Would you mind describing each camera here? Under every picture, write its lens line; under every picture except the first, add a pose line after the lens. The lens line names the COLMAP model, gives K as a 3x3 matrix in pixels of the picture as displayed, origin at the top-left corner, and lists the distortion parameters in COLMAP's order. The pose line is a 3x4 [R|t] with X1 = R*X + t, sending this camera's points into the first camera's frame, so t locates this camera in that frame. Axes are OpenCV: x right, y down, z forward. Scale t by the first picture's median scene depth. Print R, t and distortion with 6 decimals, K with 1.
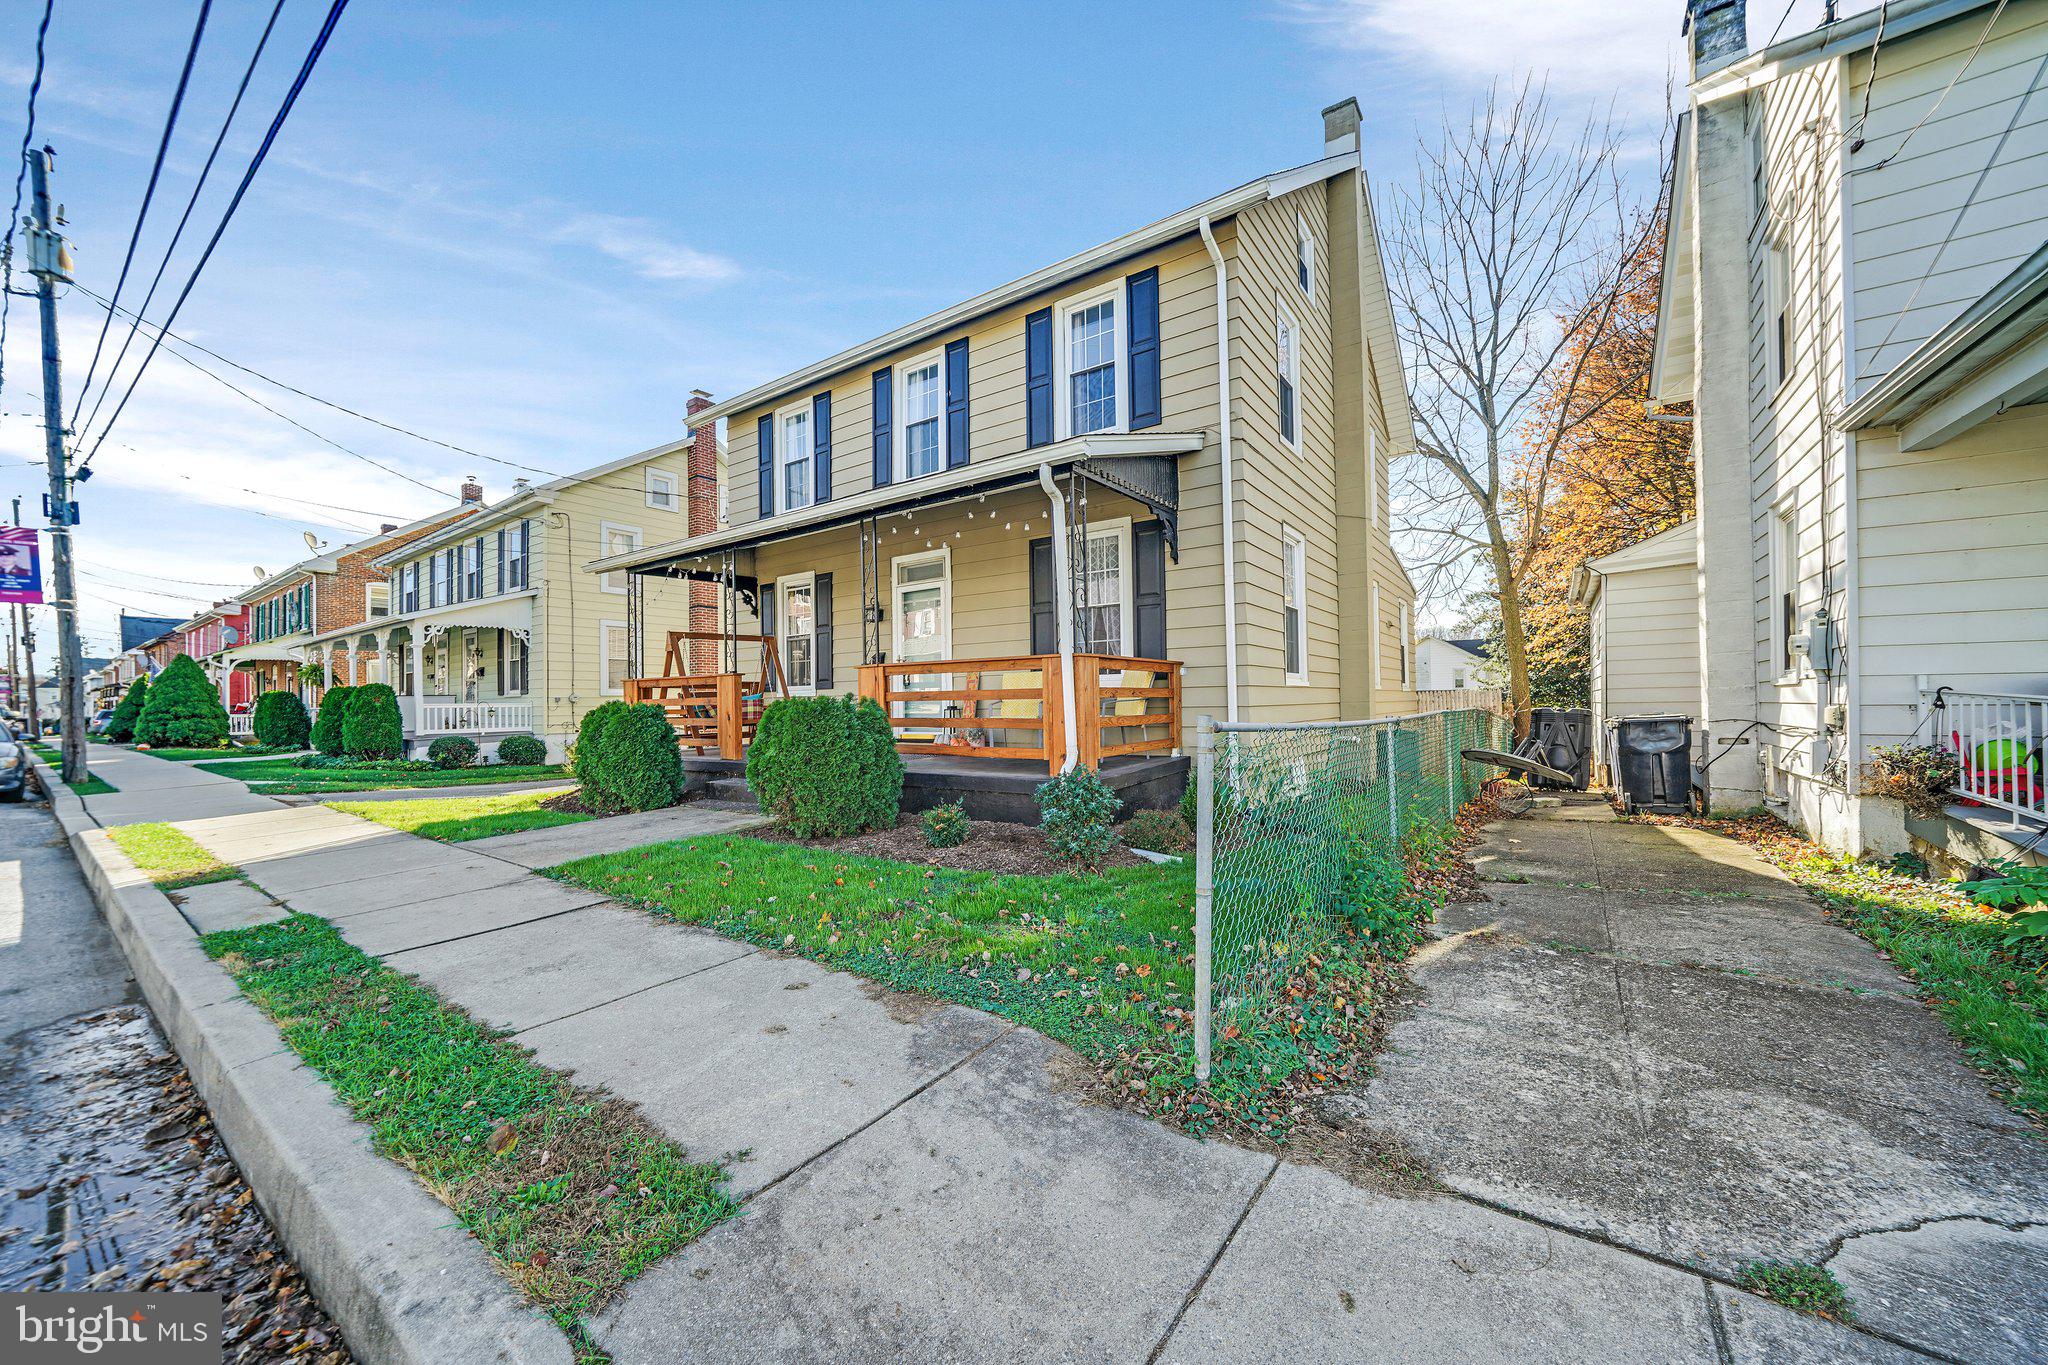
lens RADIAL K [[731.2, 0, 1024.0], [0, 731.2, 682.5], [0, 0, 1]] dist [-0.002698, -0.000147]
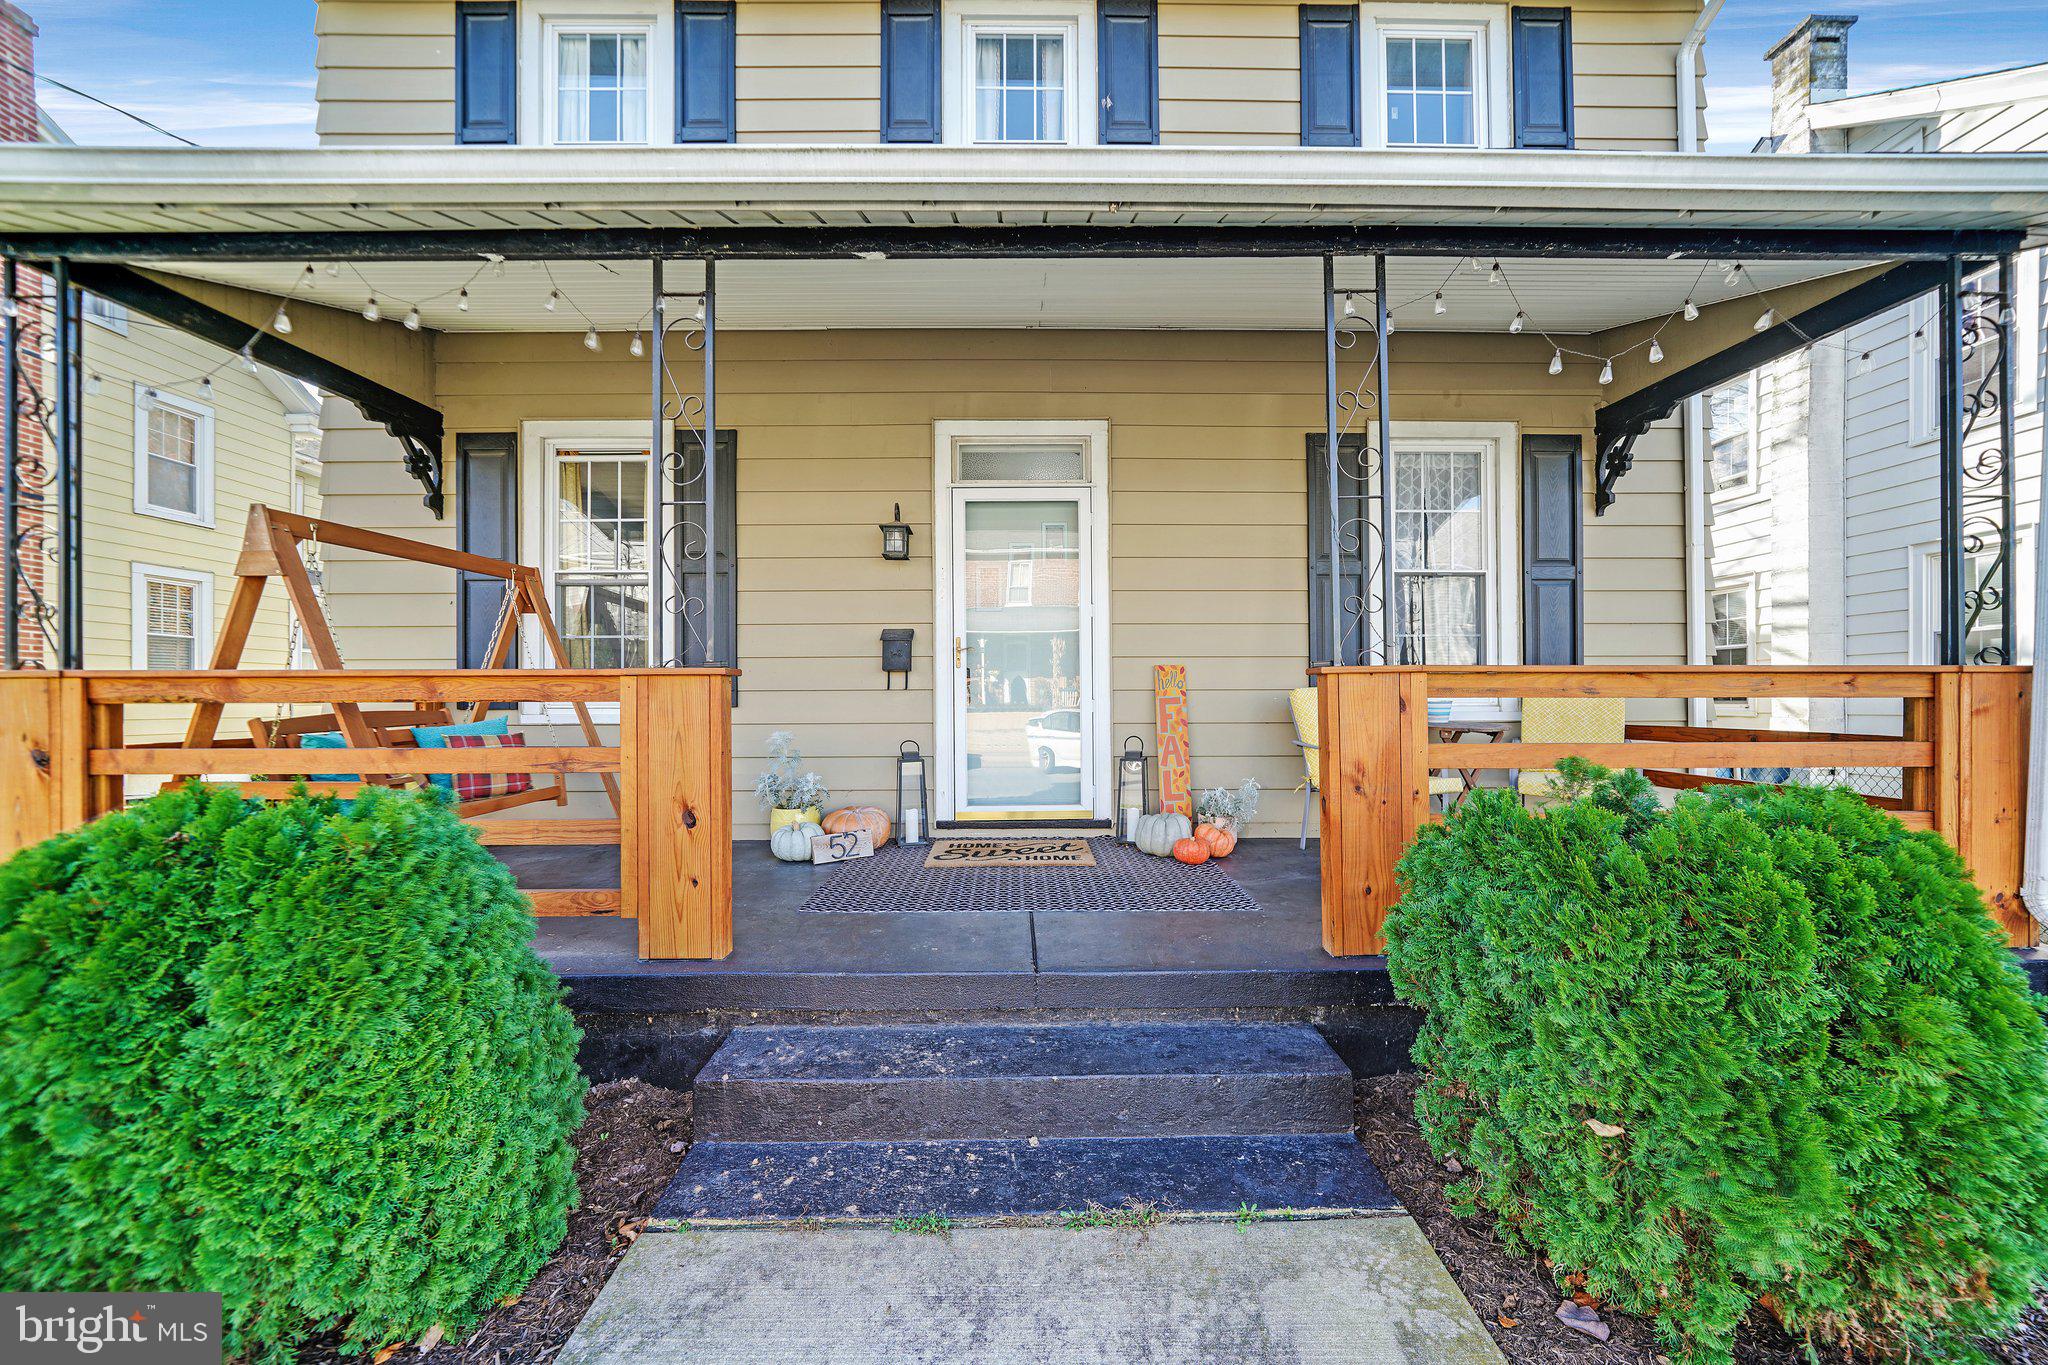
lens RADIAL K [[765.4, 0, 1031.7], [0, 765.4, 692.4], [0, 0, 1]] dist [-0.001269, -0.000084]
pose [[0.813352, 0.017609, 0.581505, -0.430880], [-0.024488, 0.999692, 0.003979, -0.006526], [-0.581256, -0.017476, 0.813533, 0.611012]]
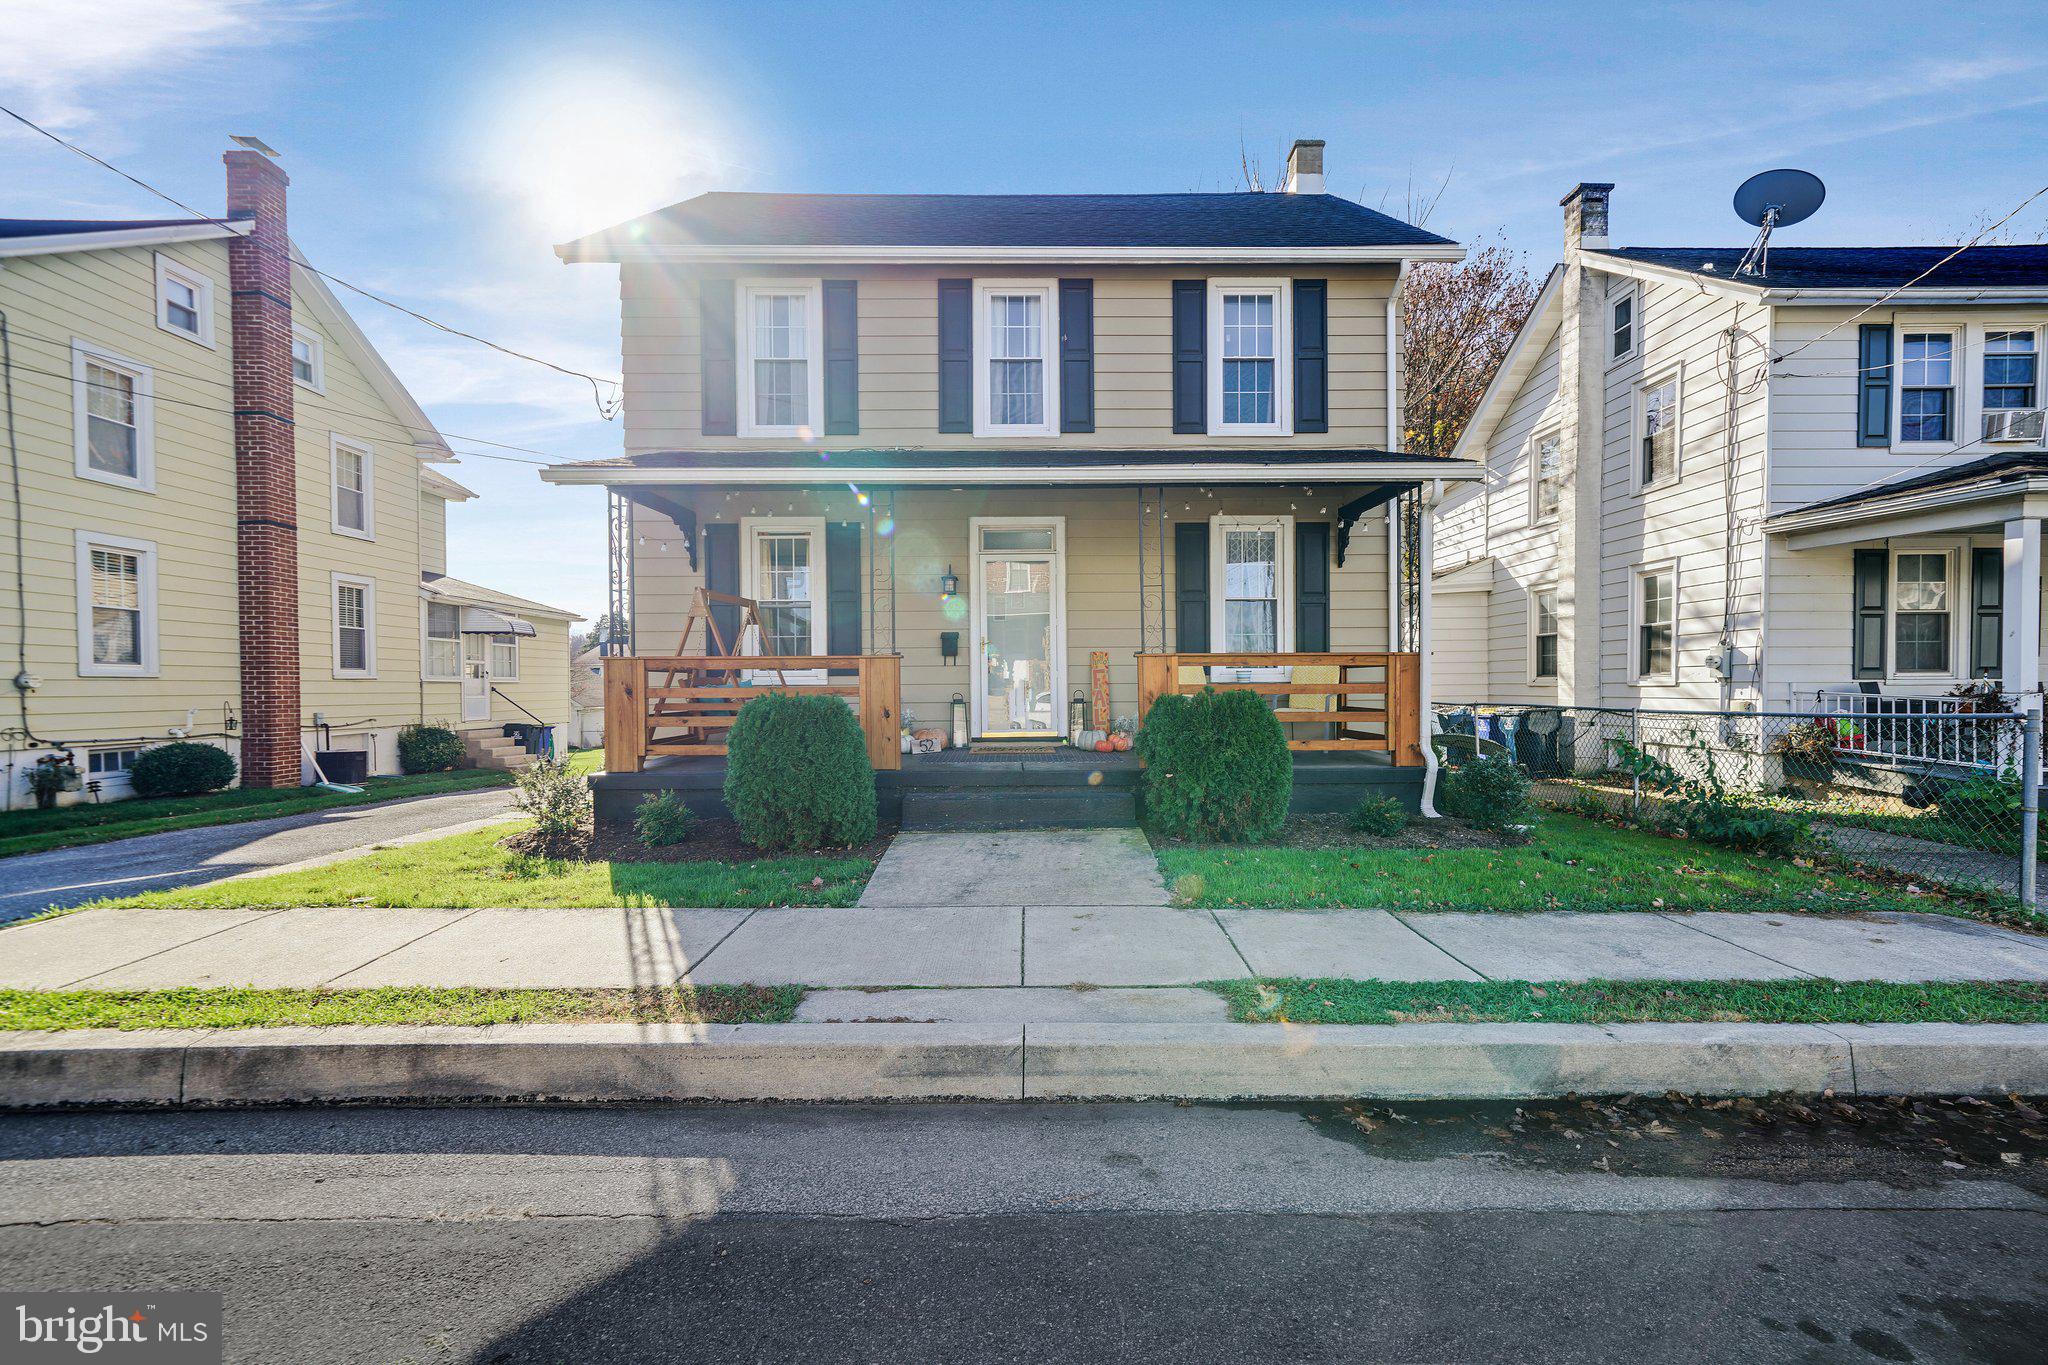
lens RADIAL K [[884.7, 0, 1024.0], [0, 884.7, 682.5], [0, 0, 1]] dist [0.017960, -0.000006]
pose [[0.820662, 0.010142, 0.571324, -0.739871], [-0.021282, 0.999691, 0.012824, 0.000434], [-0.571017, -0.022683, 0.820625, 0.155023]]
